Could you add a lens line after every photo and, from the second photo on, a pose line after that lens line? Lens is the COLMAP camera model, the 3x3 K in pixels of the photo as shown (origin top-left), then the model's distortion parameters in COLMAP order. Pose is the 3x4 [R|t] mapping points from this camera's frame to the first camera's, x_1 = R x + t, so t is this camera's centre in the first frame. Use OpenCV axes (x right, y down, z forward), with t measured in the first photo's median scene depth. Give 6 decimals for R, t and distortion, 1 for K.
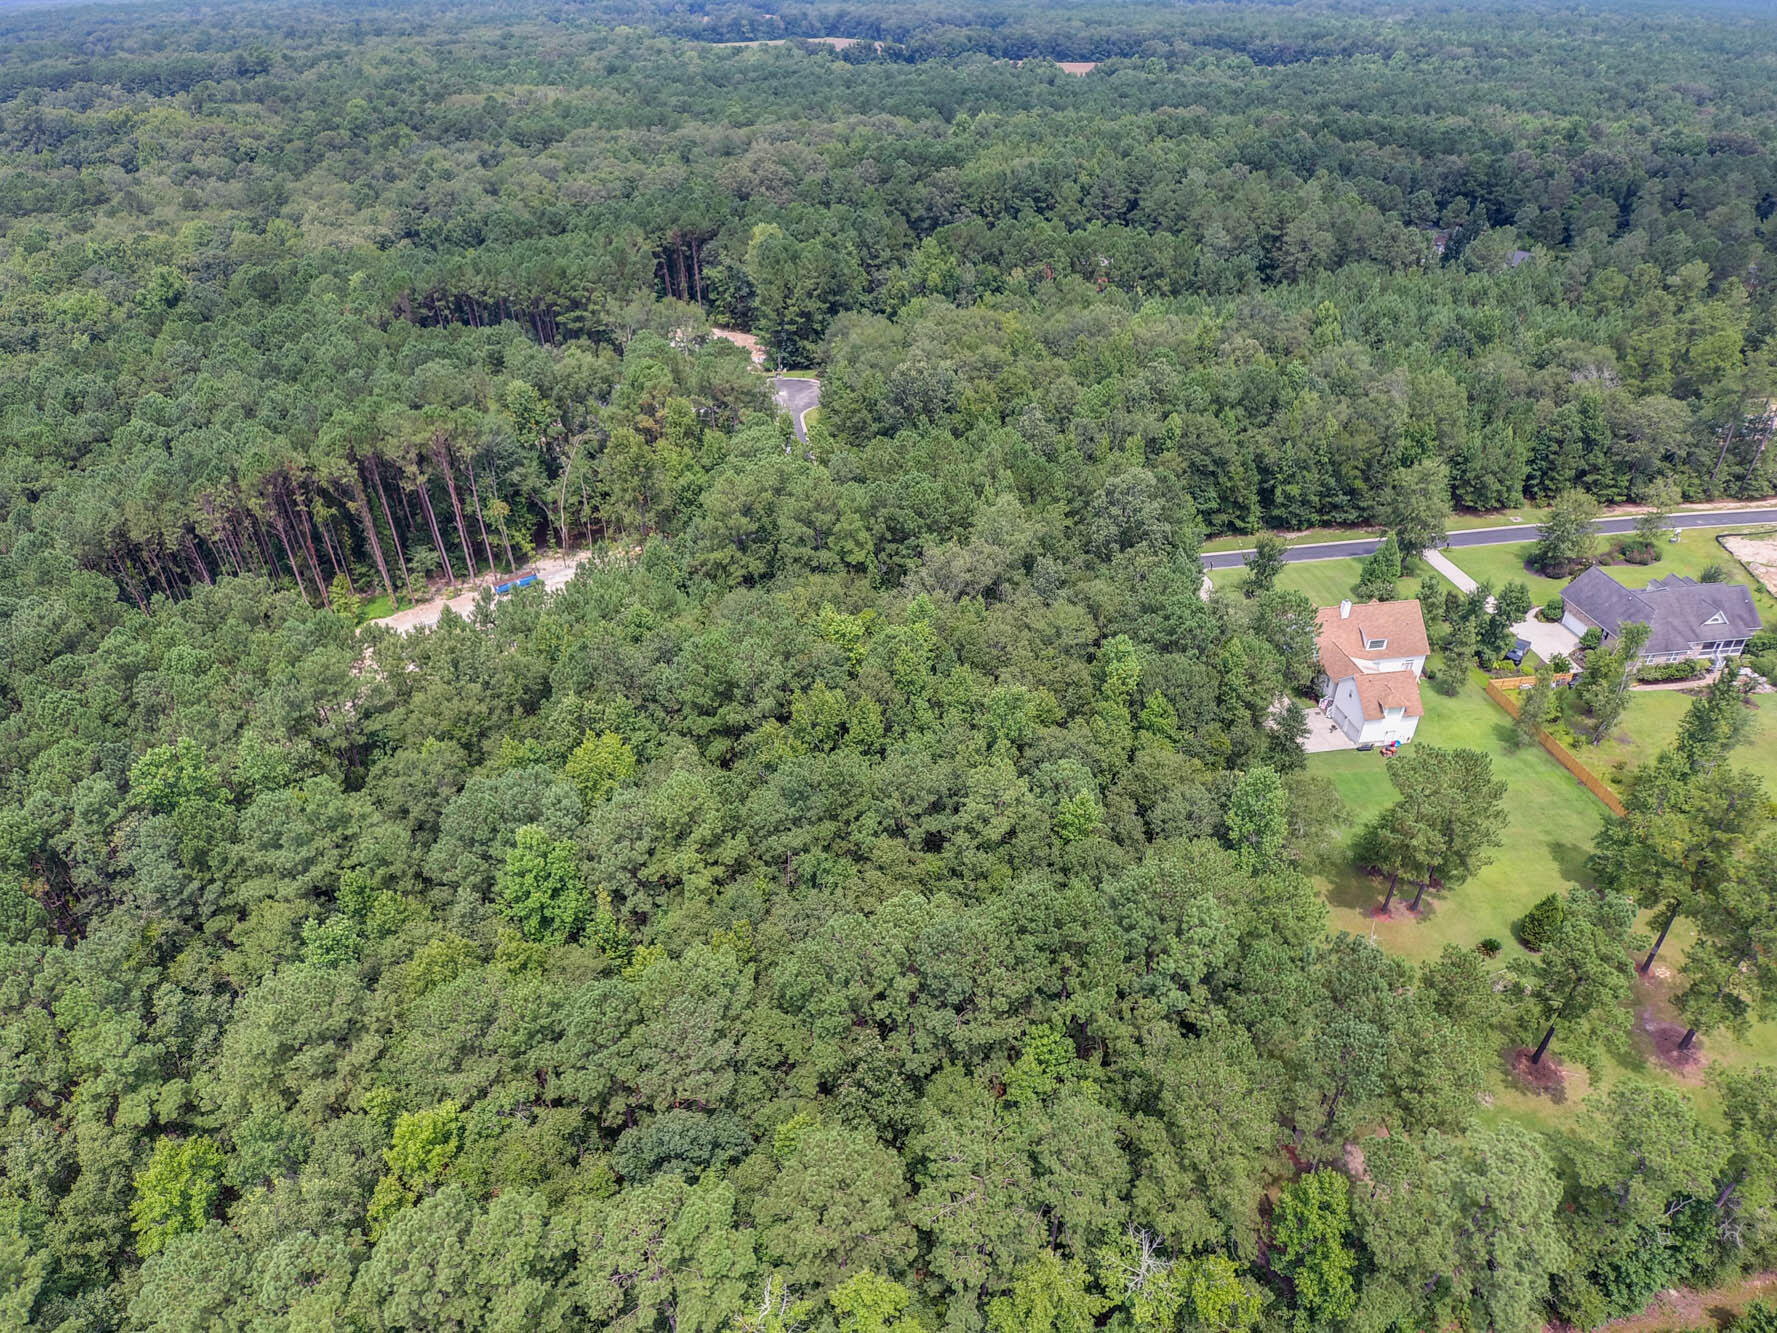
lens RADIAL K [[1054.0, 0, 894.5], [0, 1054.0, 673.0], [0, 0, 1]] dist [0.042827, -0.068567]
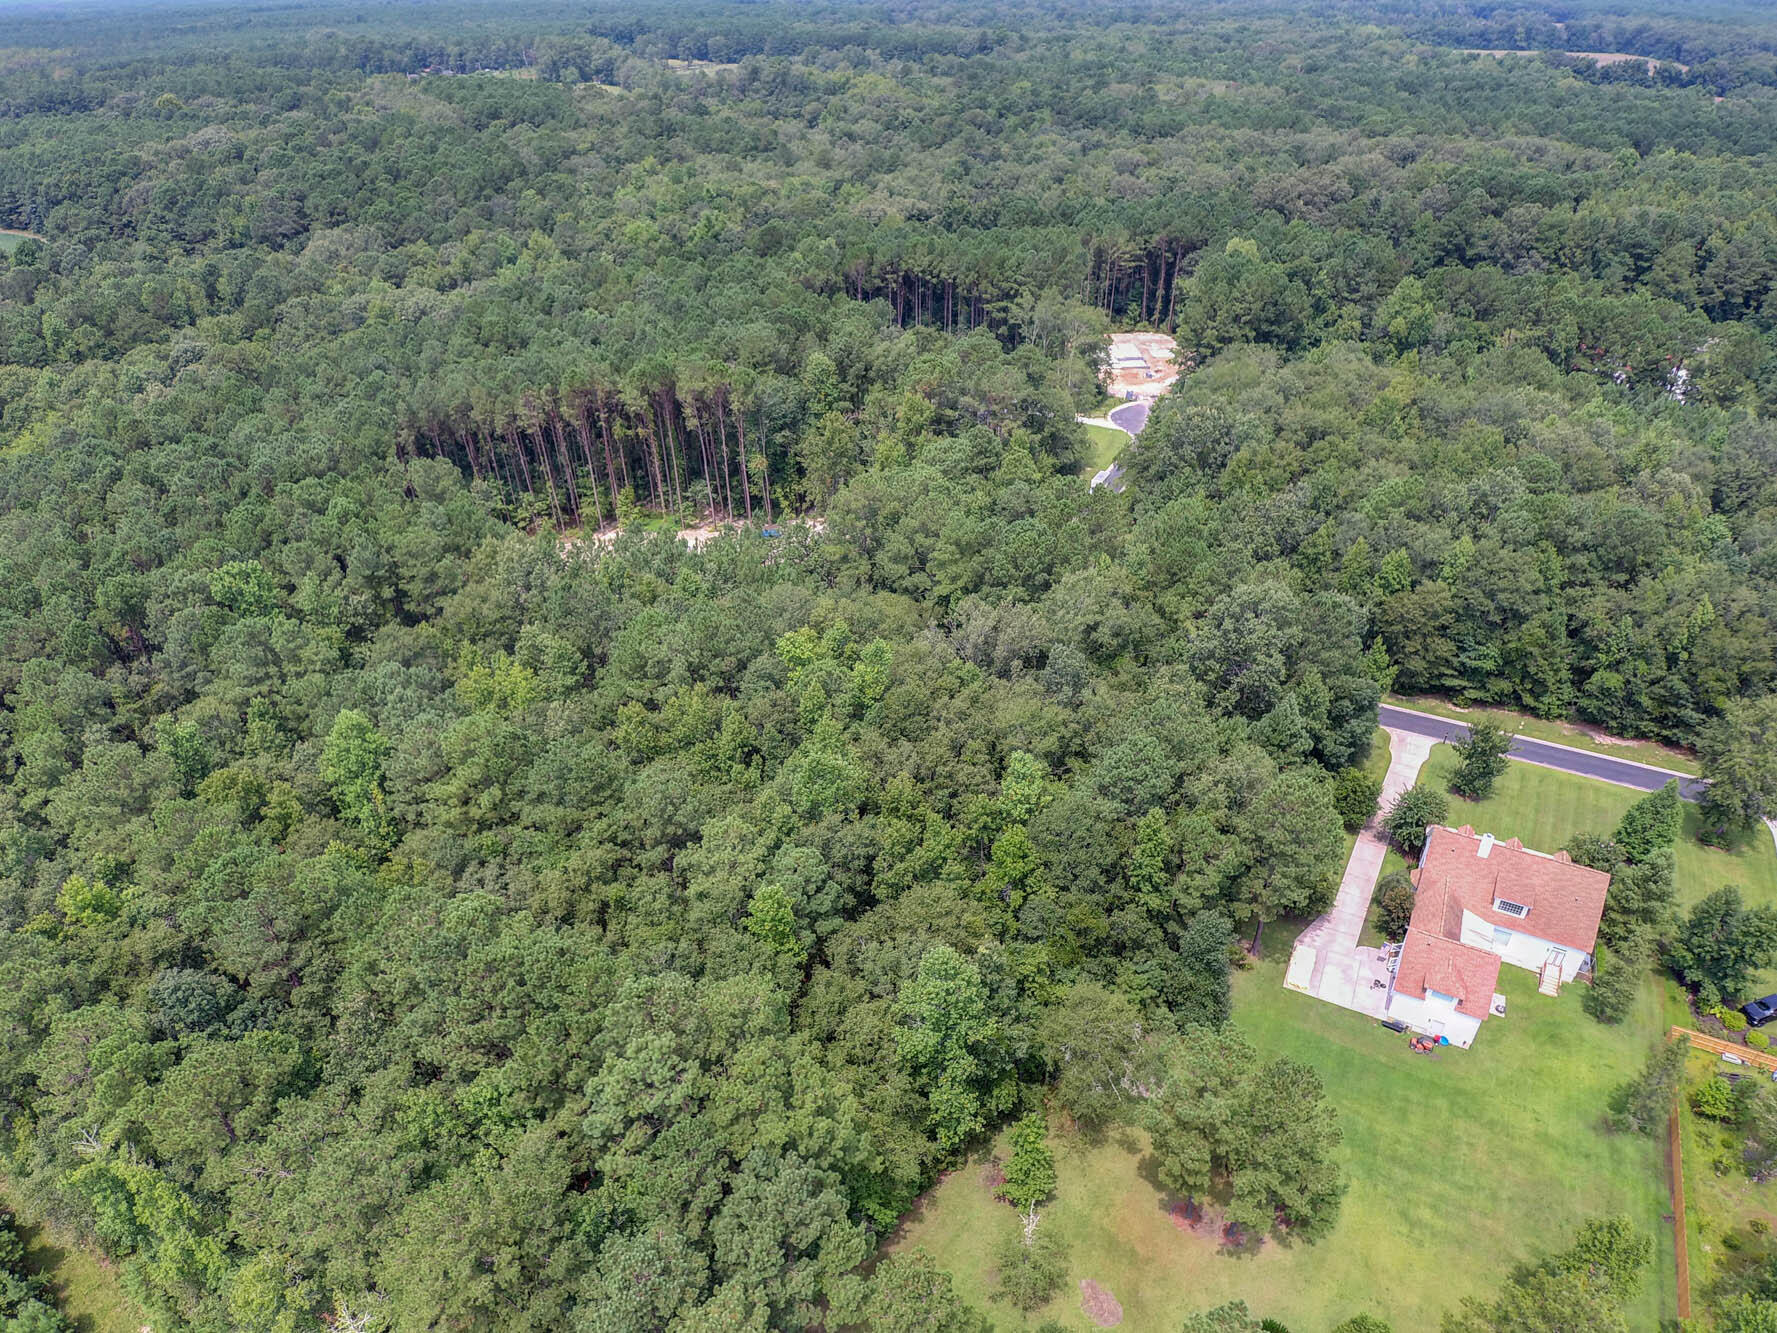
lens RADIAL K [[1054.0, 0, 894.5], [0, 1054.0, 673.0], [0, 0, 1]] dist [0.042827, -0.068567]
pose [[0.817444, 0.317060, -0.480894, 0.318620], [-0.315010, 0.945036, 0.087607, -0.084841], [0.482239, 0.079872, 0.872391, 0.124111]]
